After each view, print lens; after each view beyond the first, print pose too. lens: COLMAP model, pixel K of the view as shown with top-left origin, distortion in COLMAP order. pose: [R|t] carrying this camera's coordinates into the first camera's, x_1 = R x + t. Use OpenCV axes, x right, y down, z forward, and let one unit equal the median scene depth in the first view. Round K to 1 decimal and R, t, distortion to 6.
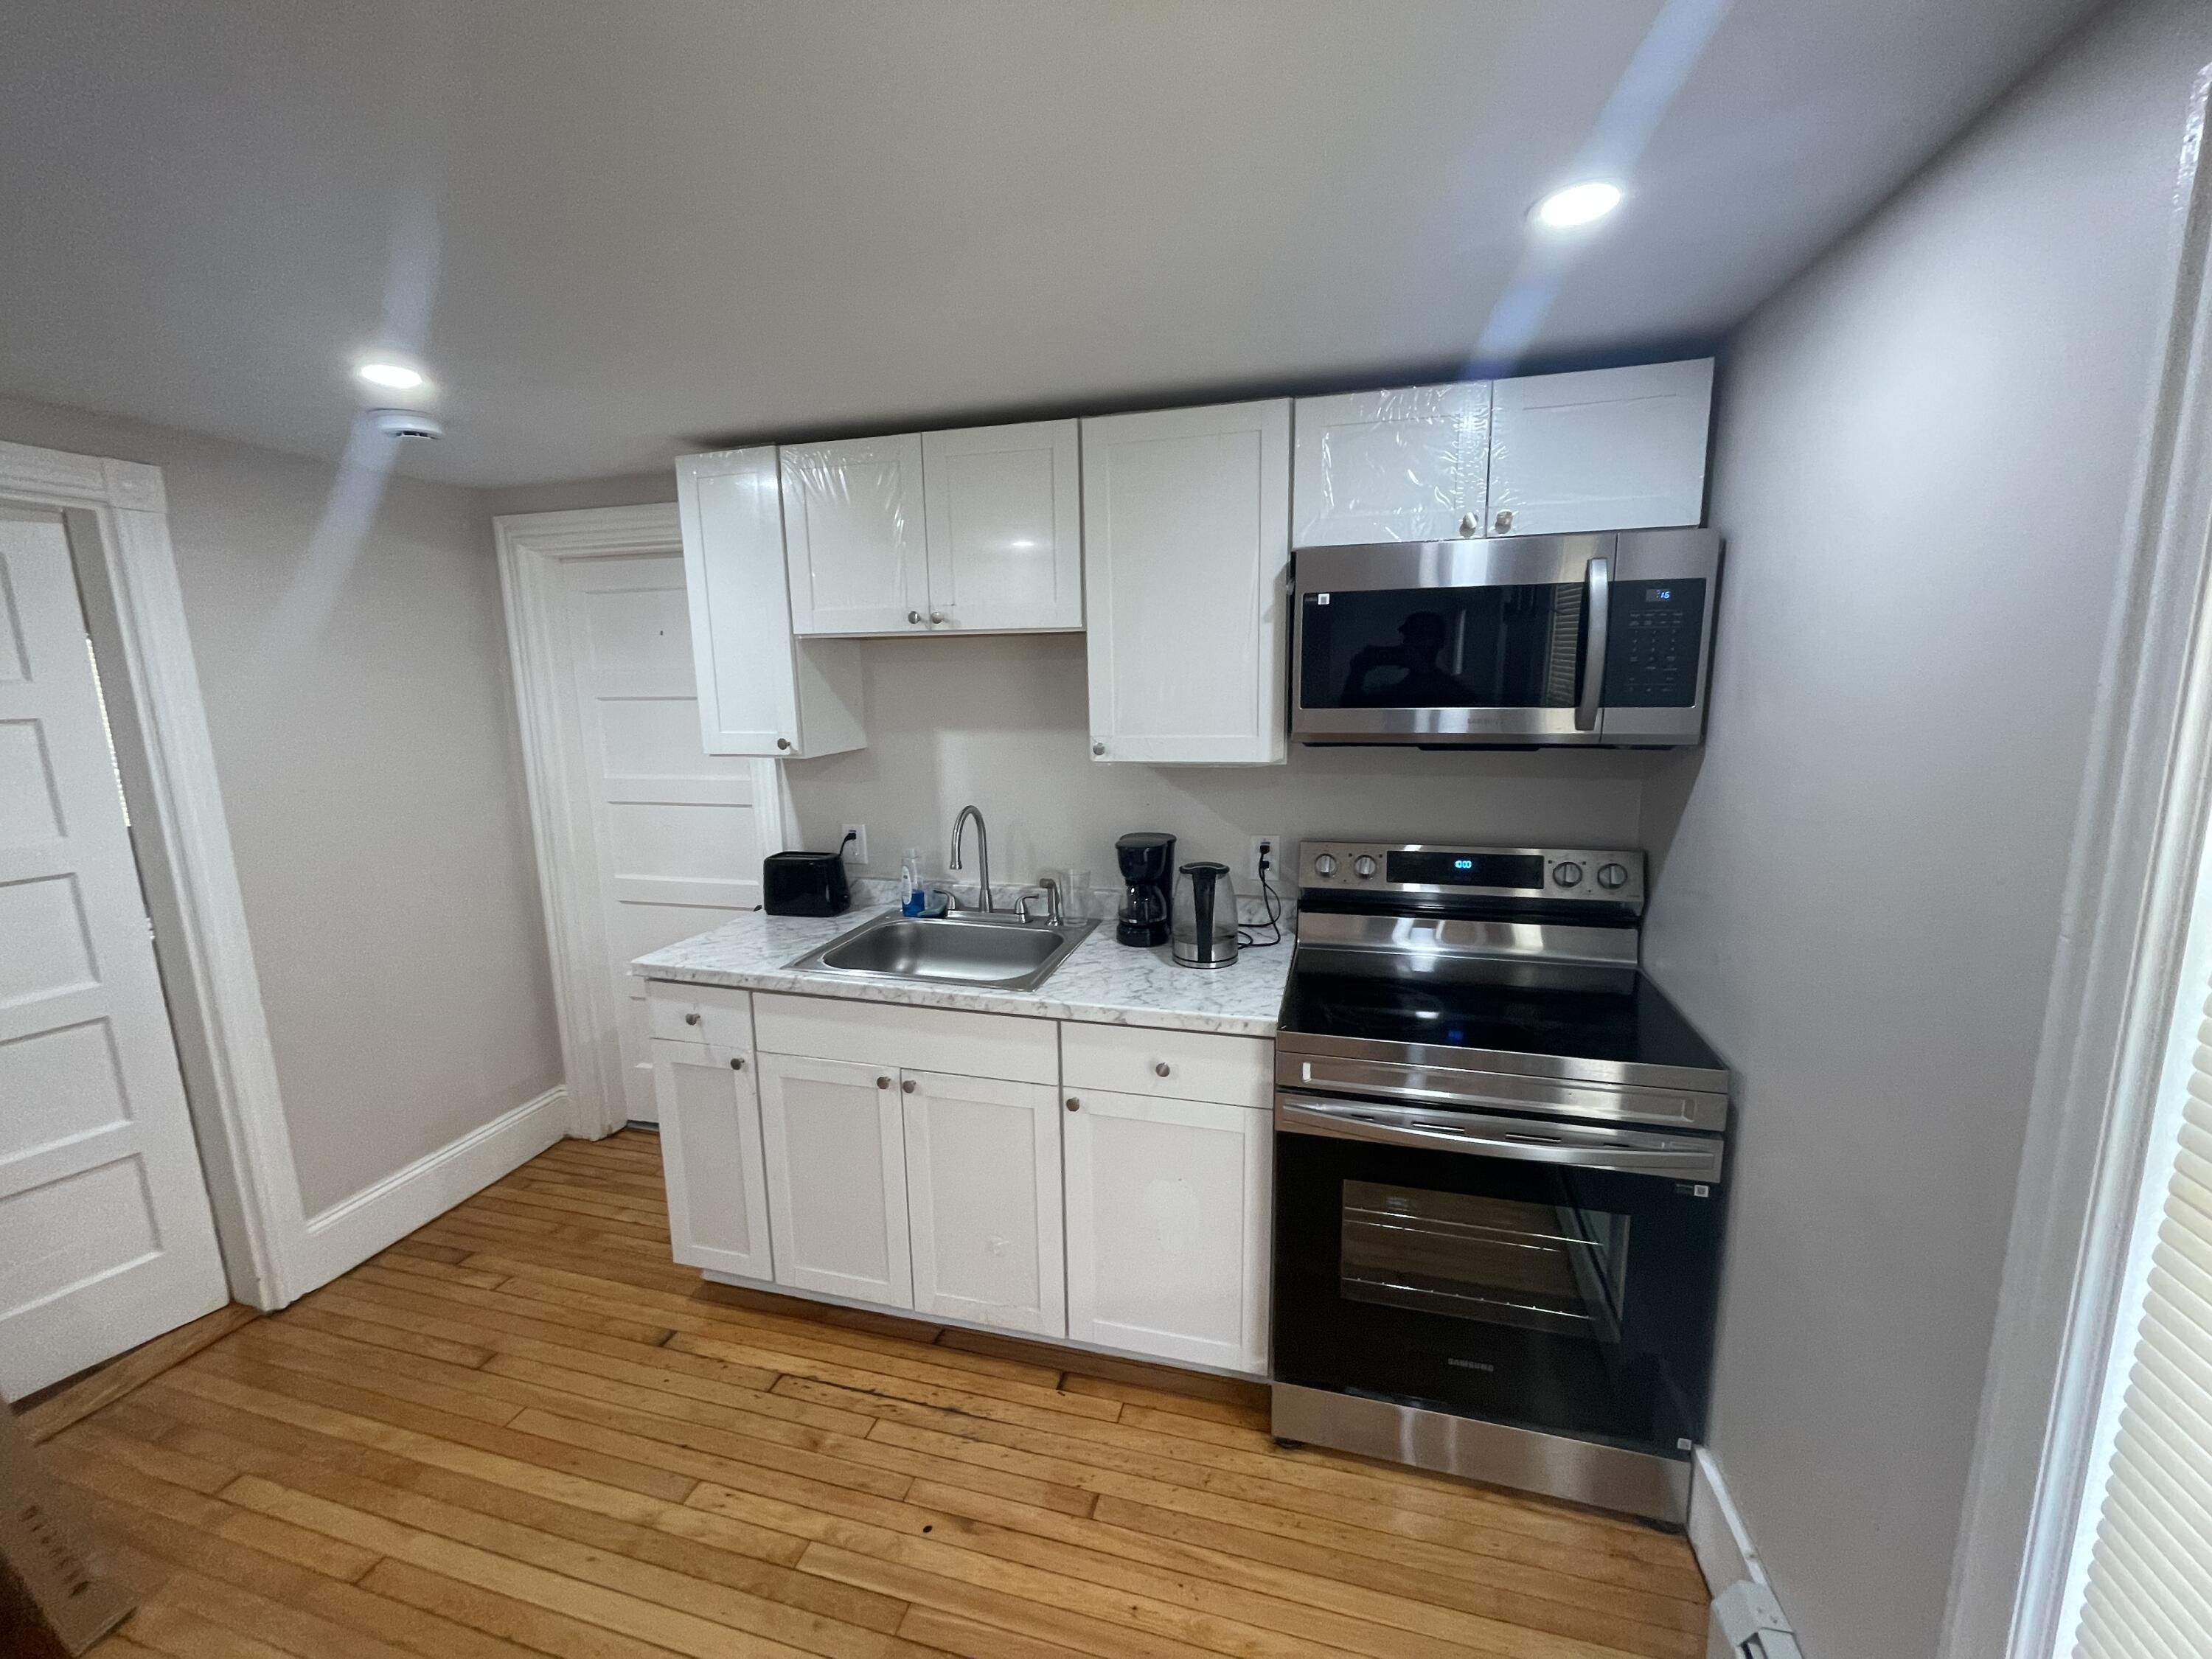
lens RADIAL K [[899.0, 0, 1098.5], [0, 899.0, 819.6], [0, 0, 1]] dist [-0.000900, -0.000157]
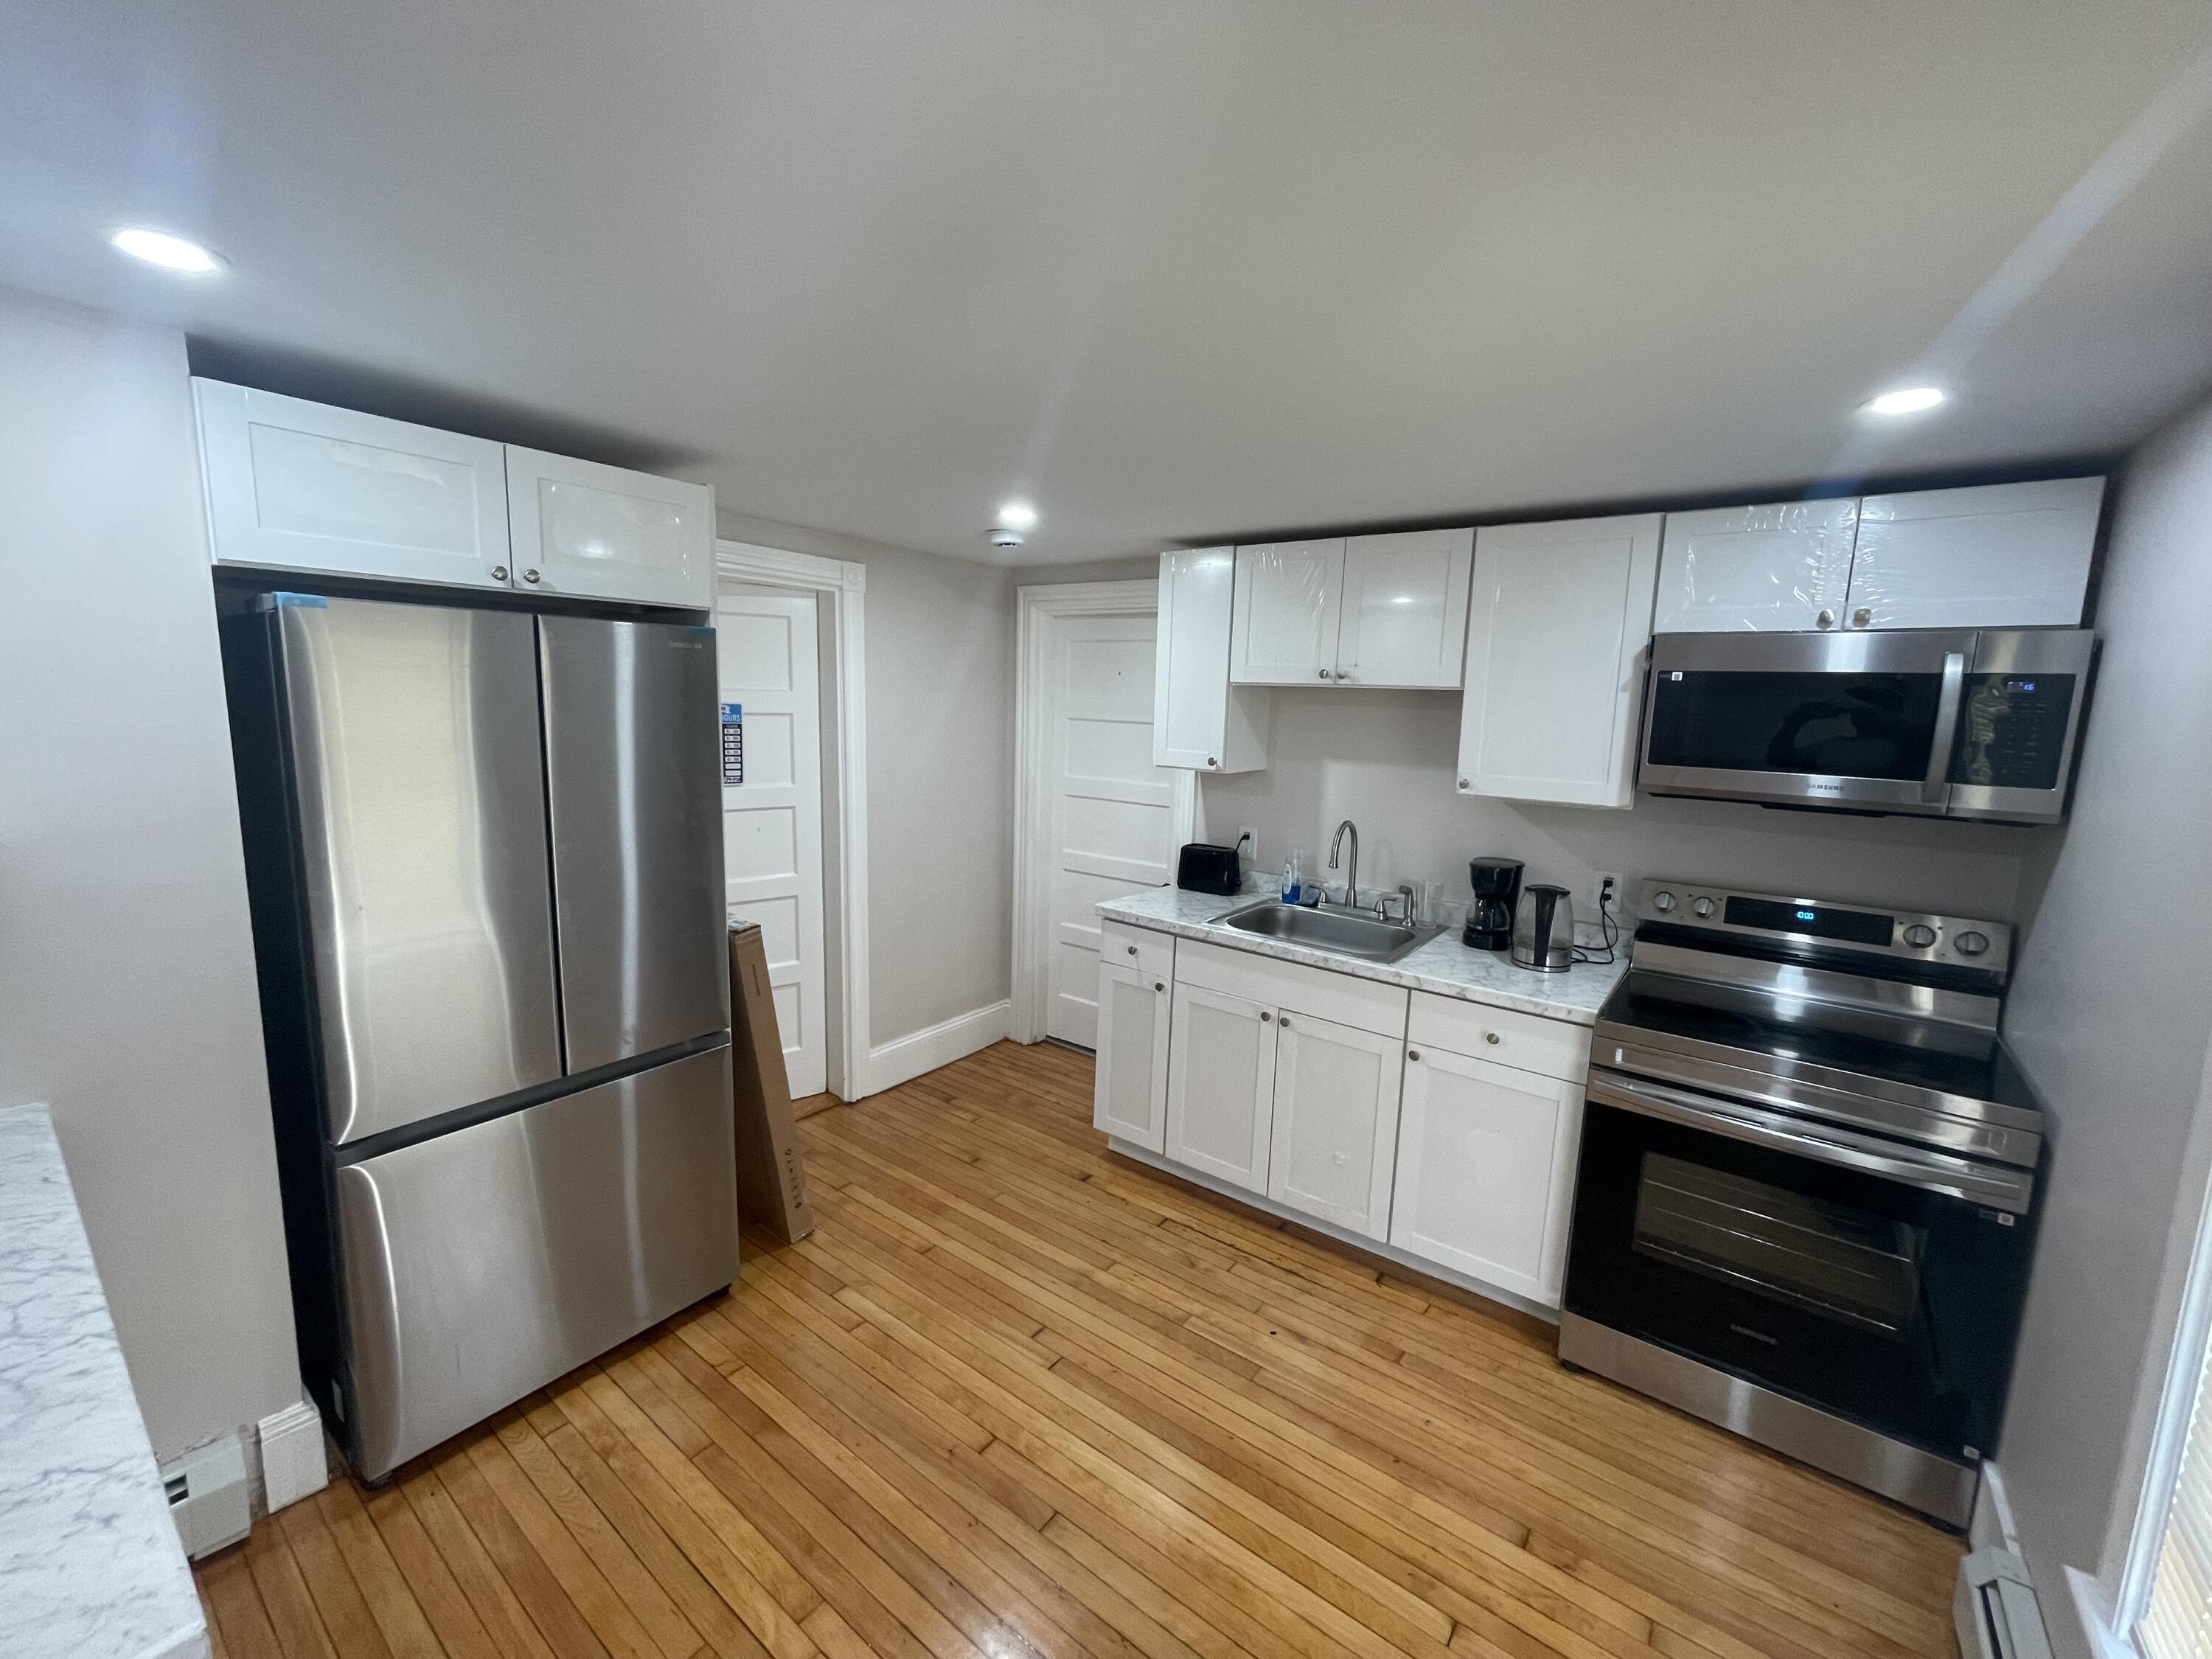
lens RADIAL K [[899.0, 0, 1097.8], [0, 899.0, 821.7], [0, 0, 1]] dist [-0.000900, -0.000157]
pose [[0.928385, 0.098617, -0.358295, -0.019728], [-0.109441, 0.993943, -0.010004, 0.043904], [0.355138, 0.048500, 0.933555, -0.364116]]
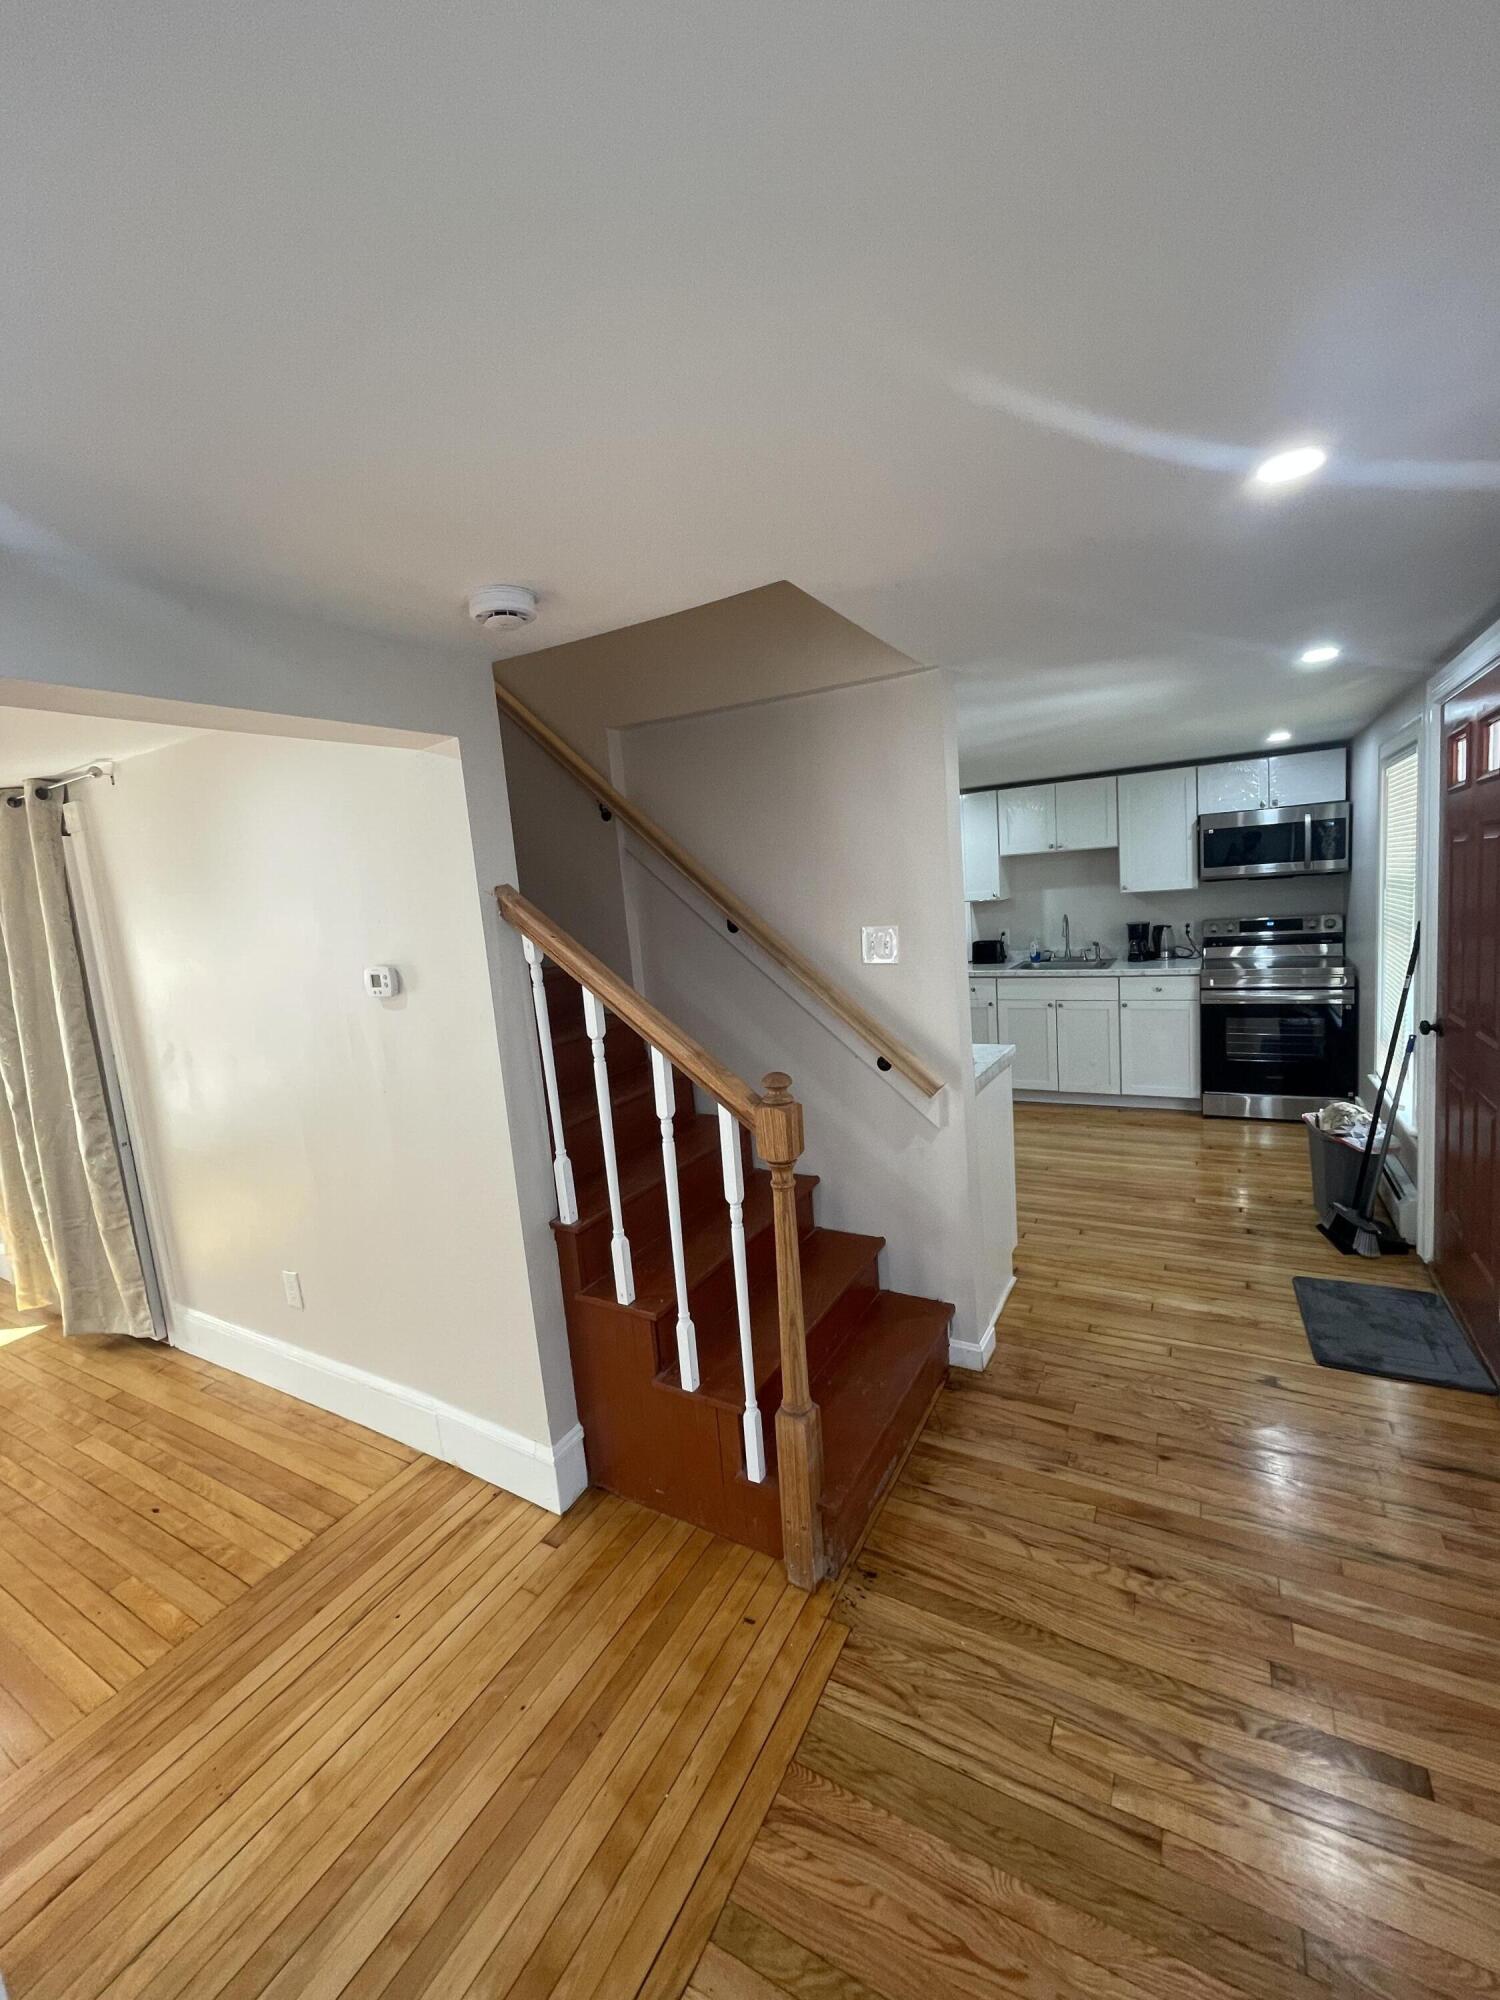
lens RADIAL K [[812.9, 0, 758.5], [0, 812.9, 986.1], [0, 0, 1]] dist [-0.000900, -0.000157]
pose [[0.970520, -0.024996, -0.239720, -0.530559], [0.015293, 0.998990, -0.042252, 0.333872], [0.240534, 0.037340, 0.969922, -1.815645]]
